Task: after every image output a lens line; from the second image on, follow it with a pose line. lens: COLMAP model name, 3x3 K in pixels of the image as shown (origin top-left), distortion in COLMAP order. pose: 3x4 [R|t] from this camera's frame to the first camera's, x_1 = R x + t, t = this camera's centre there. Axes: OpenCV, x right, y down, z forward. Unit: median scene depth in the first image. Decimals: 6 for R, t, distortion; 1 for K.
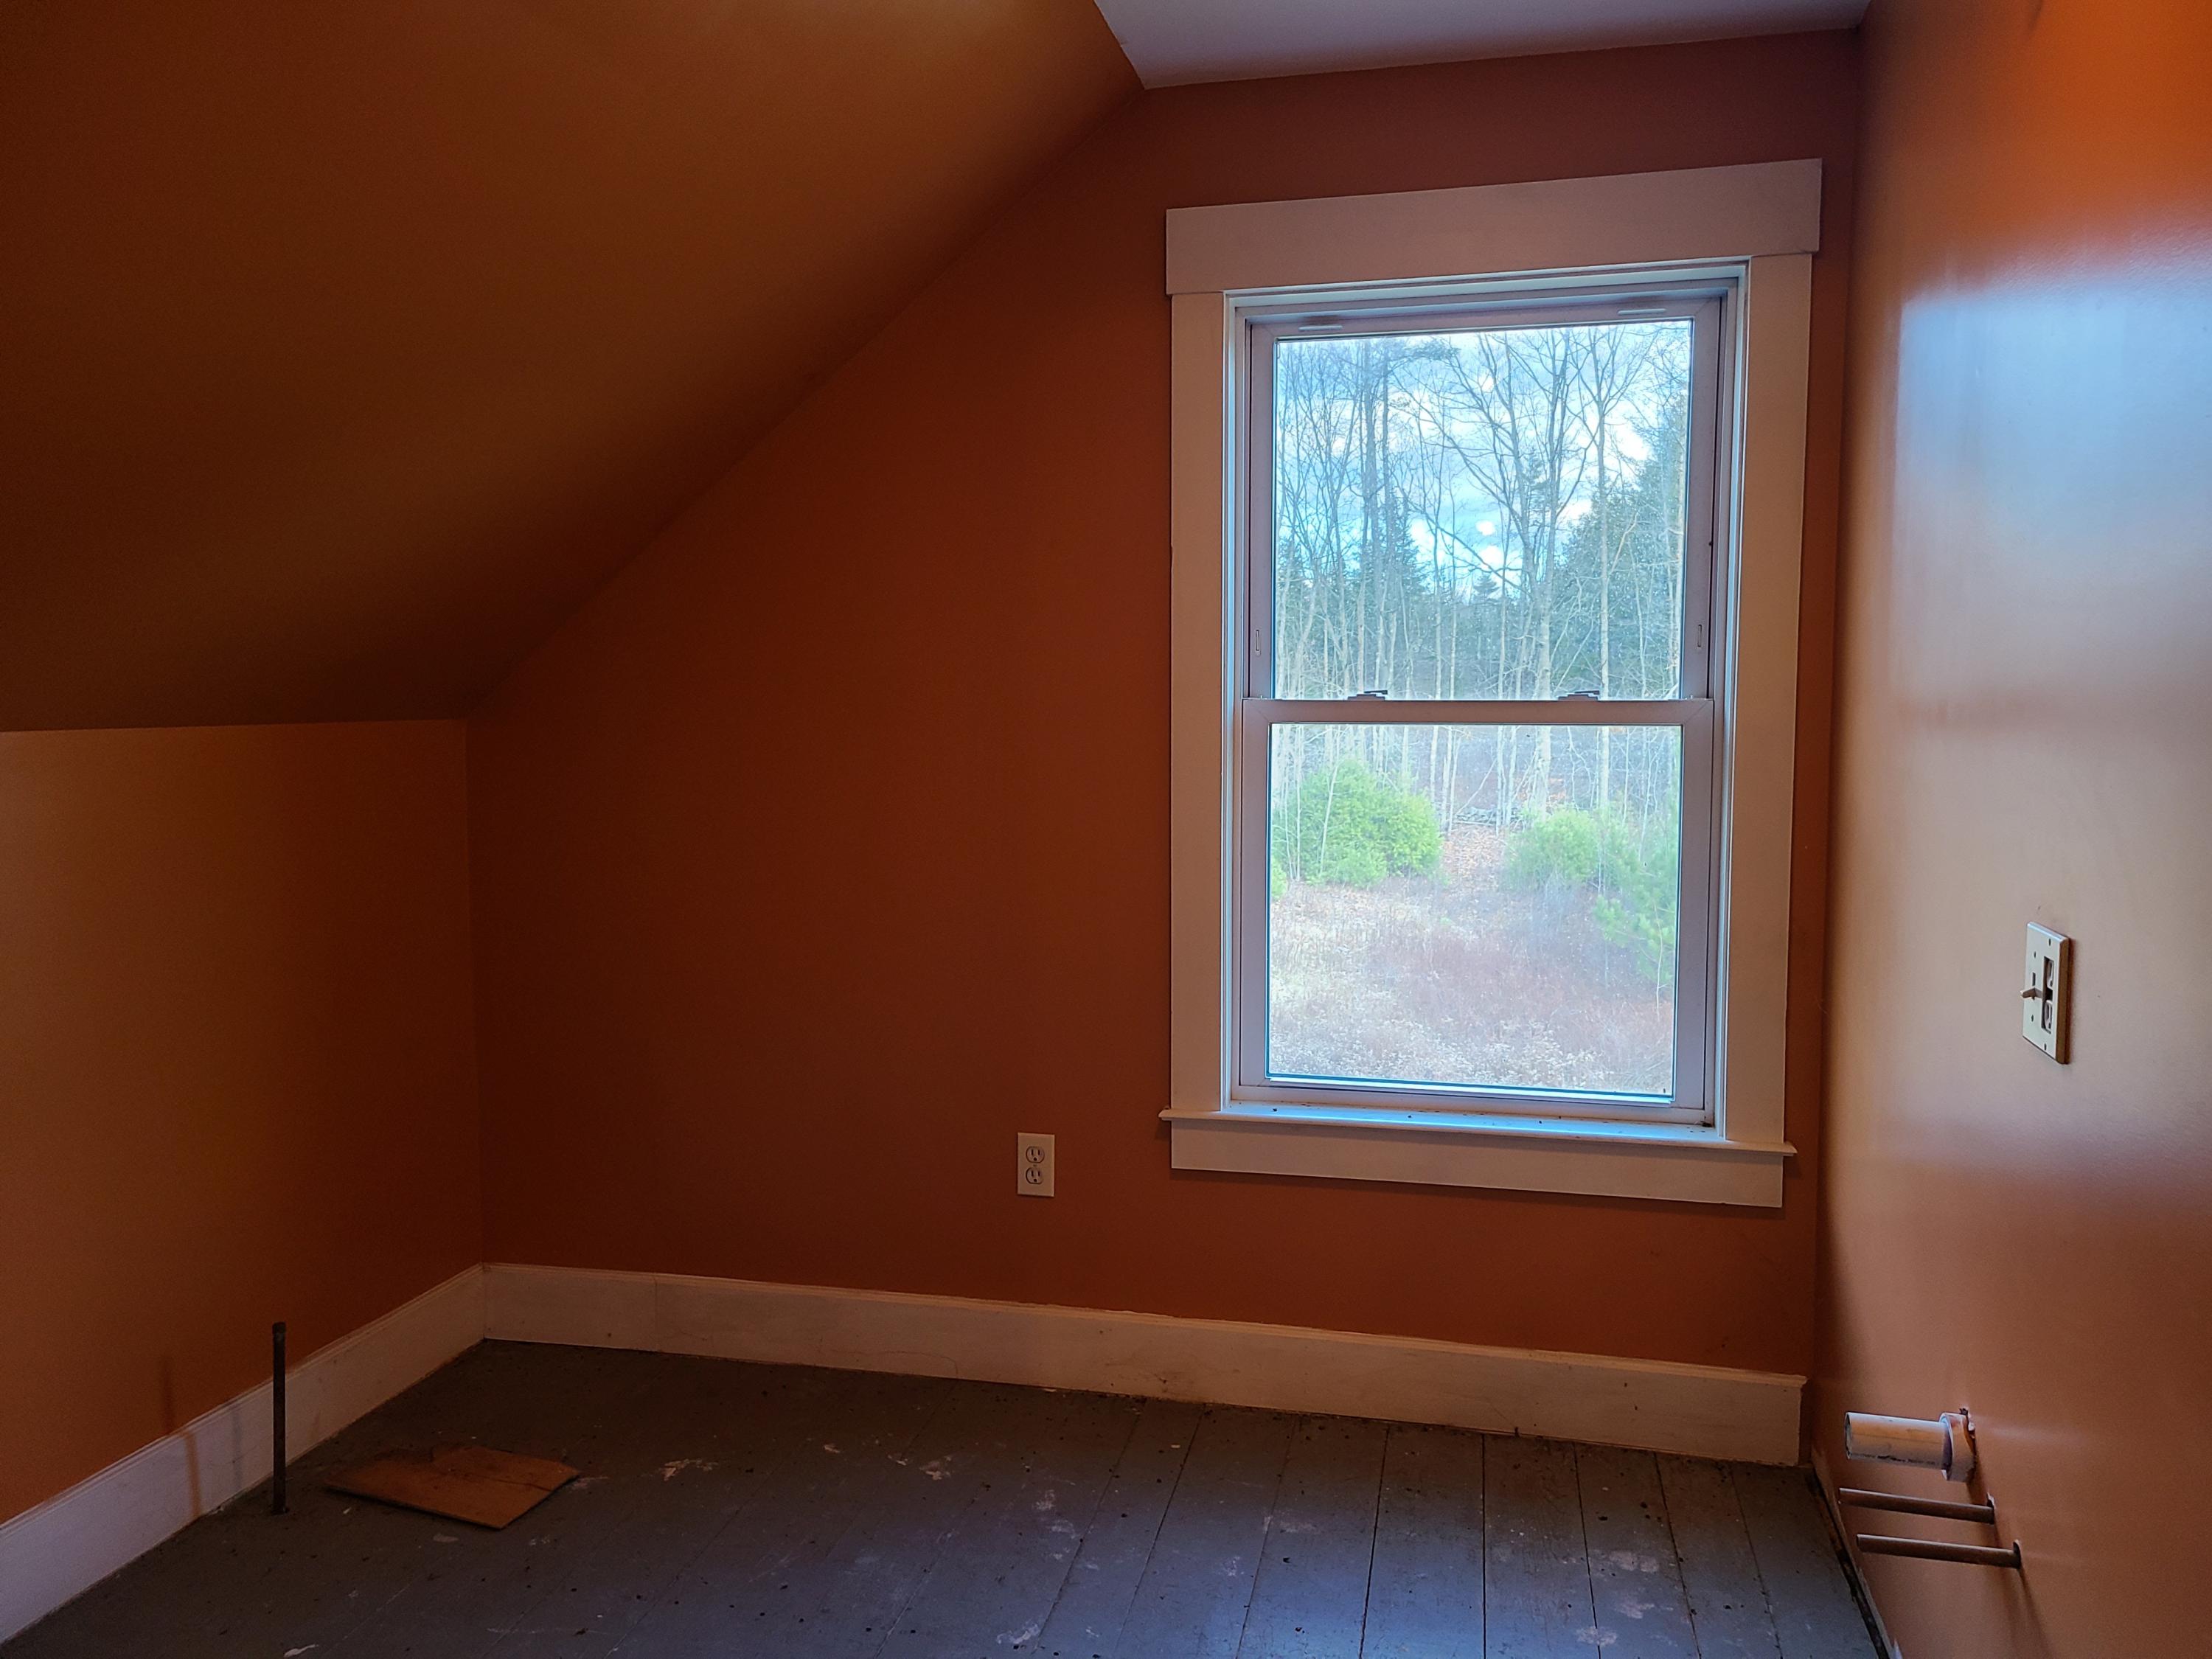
lens RADIAL K [[1688.4, 0, 1143.1], [0, 1688.4, 845.5], [0, 0, 1]] dist [0.075891, -0.022471]
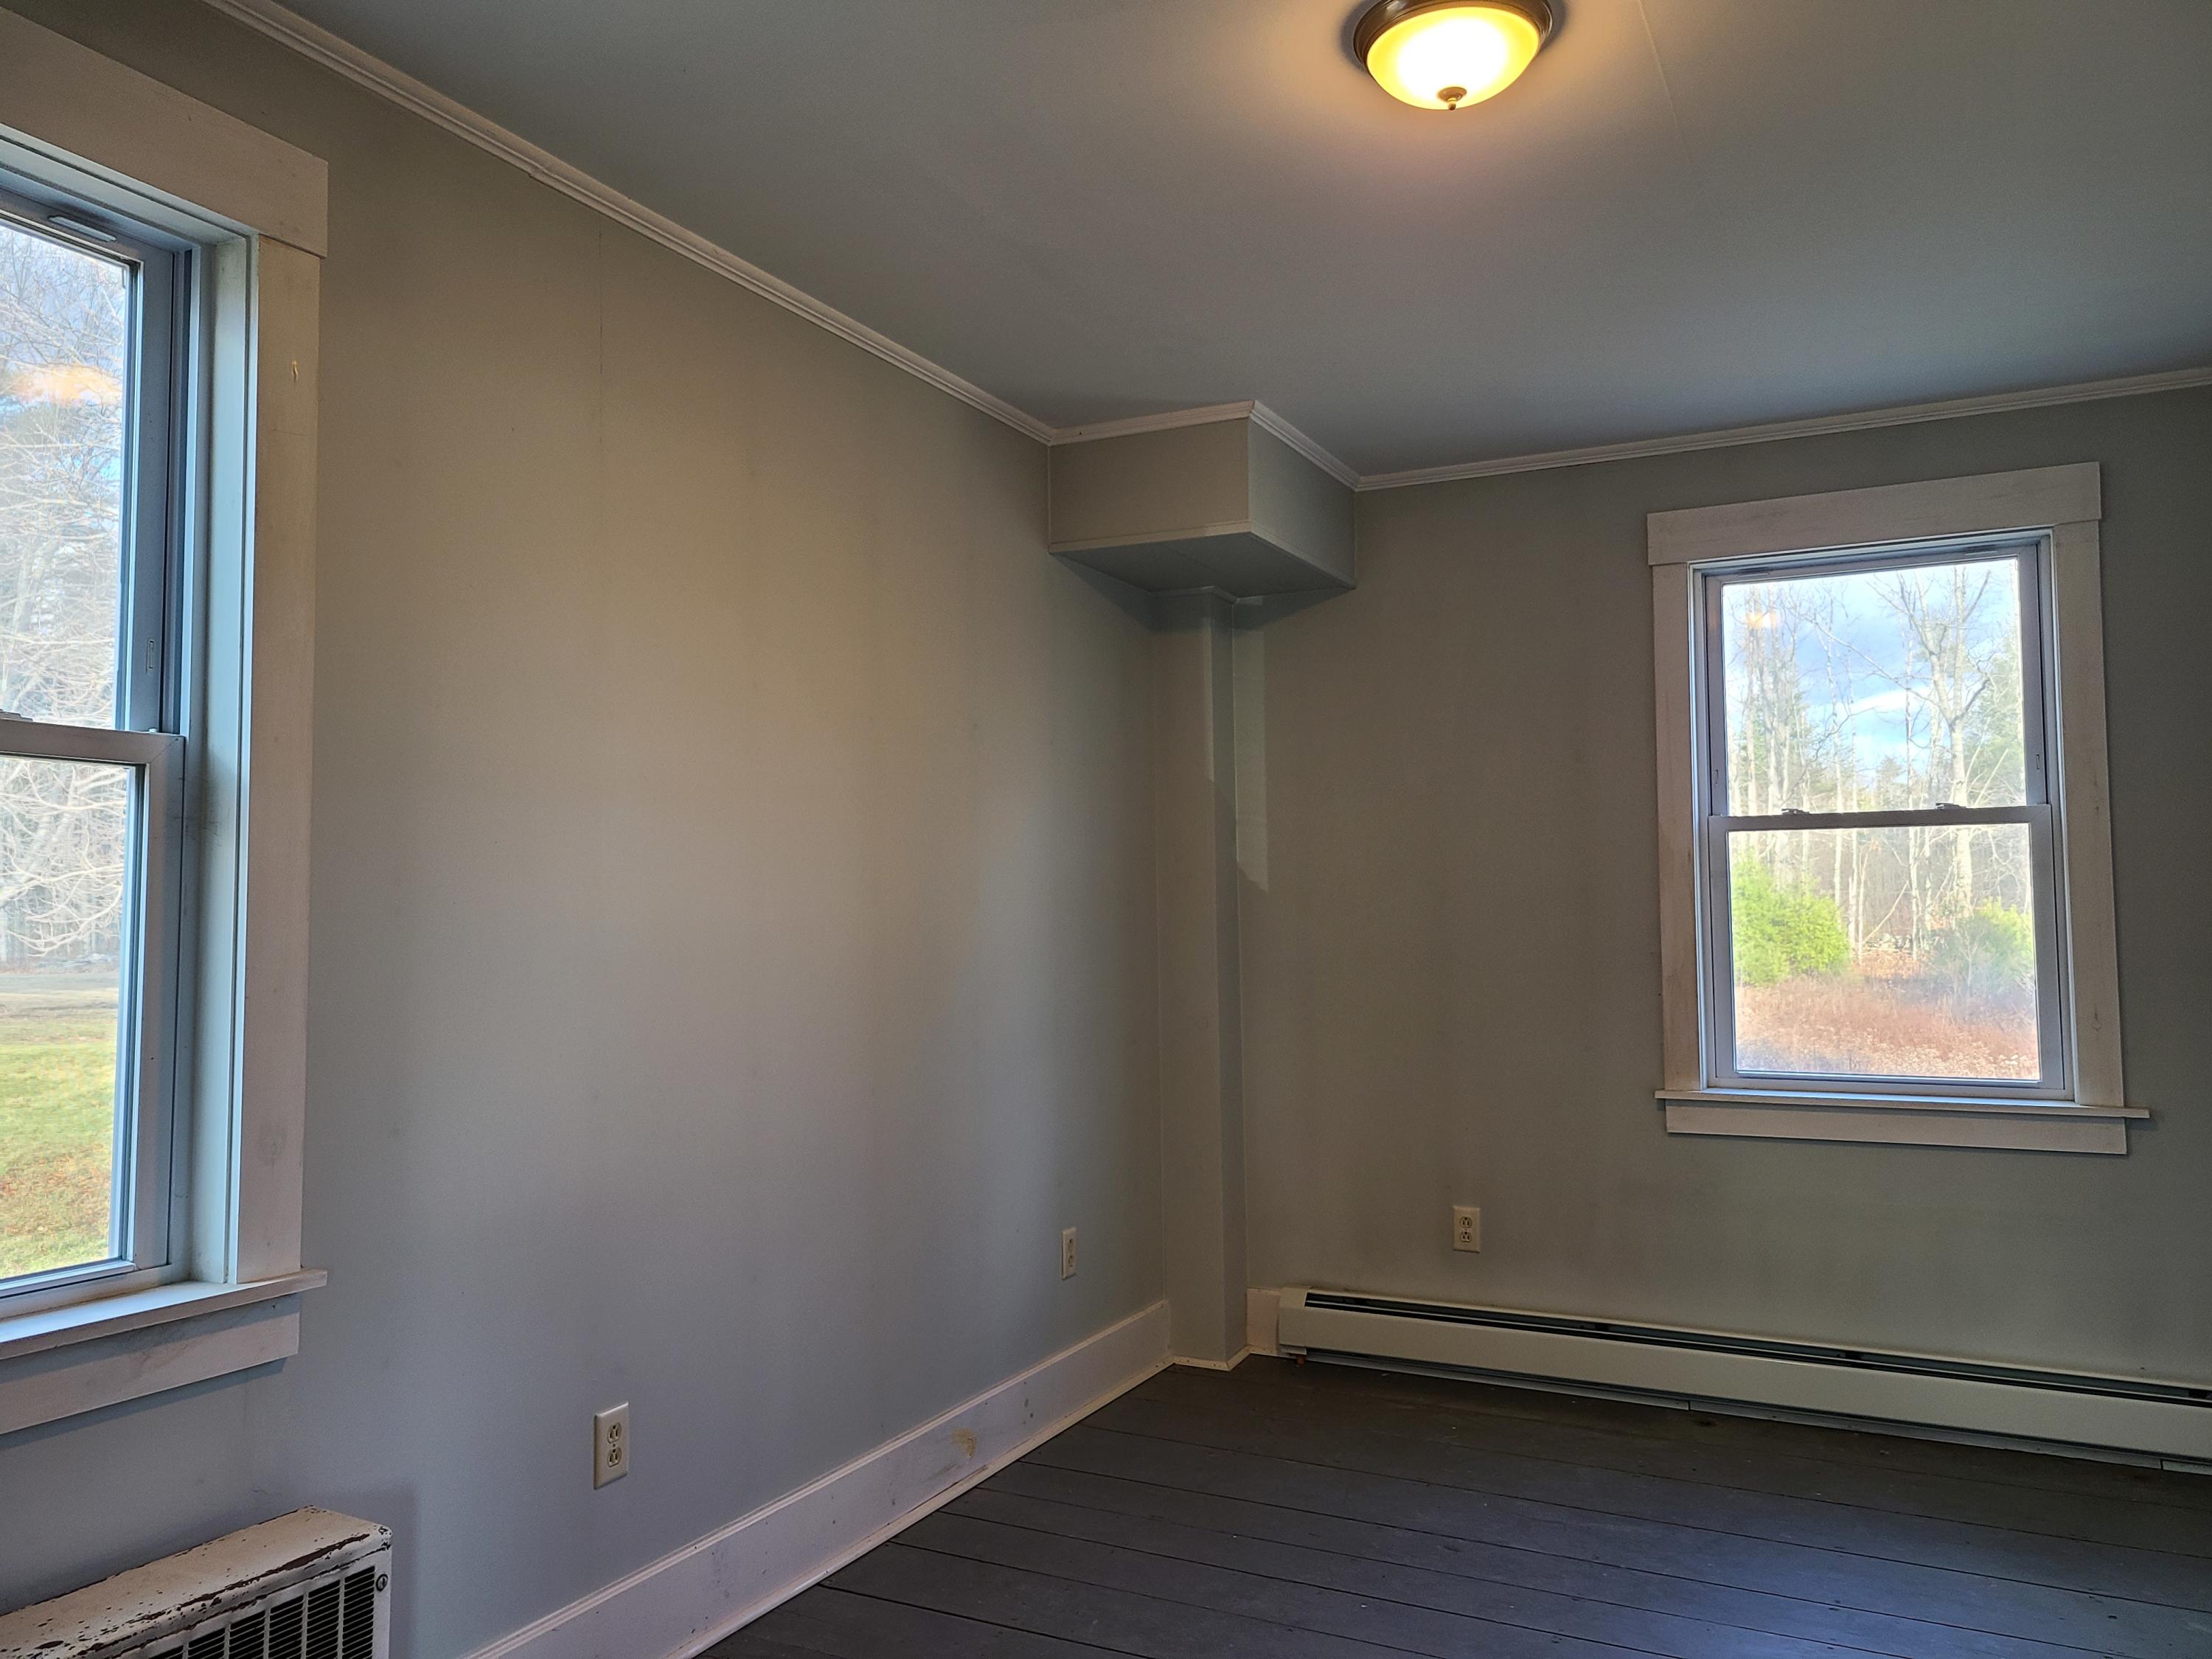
lens RADIAL K [[1688.4, 0, 1108.8], [0, 1688.4, 838.8], [0, 0, 1]] dist [0.075891, -0.022471]
pose [[0.972660, -0.036314, -0.229379, -0.112092], [0.016626, 0.996053, -0.087189, 0.056690], [0.231639, 0.080992, 0.969424, -0.596716]]
